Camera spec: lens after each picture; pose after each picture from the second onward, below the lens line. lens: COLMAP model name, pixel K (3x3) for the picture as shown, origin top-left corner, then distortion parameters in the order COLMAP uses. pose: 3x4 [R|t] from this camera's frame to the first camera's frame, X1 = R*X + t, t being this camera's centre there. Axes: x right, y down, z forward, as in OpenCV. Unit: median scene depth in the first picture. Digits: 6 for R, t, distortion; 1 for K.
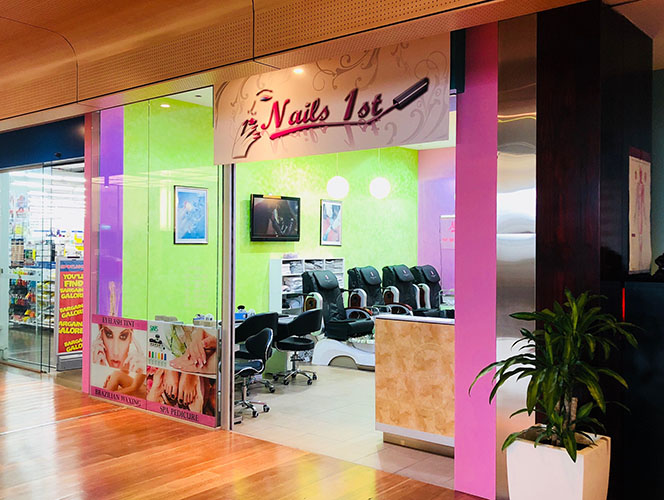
lens RADIAL K [[674.4, 0, 330.0], [0, 674.4, 245.9], [0, 0, 1]] dist [0.055203, -0.013560]
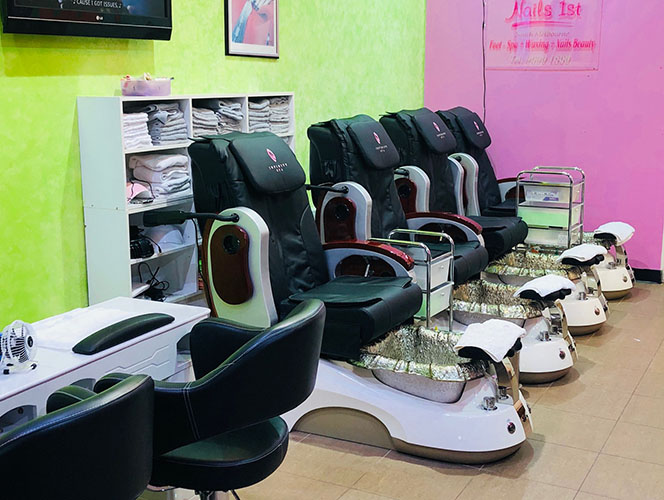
lens RADIAL K [[863.1, 0, 332.0], [0, 863.1, 250.0], [0, 0, 1]] dist [0.100771, -0.001725]
pose [[0.979485, -0.046612, 0.196054, -0.090589], [0.006979, 0.980145, 0.198160, 0.015297], [-0.201398, -0.192727, 0.960362, 0.922927]]
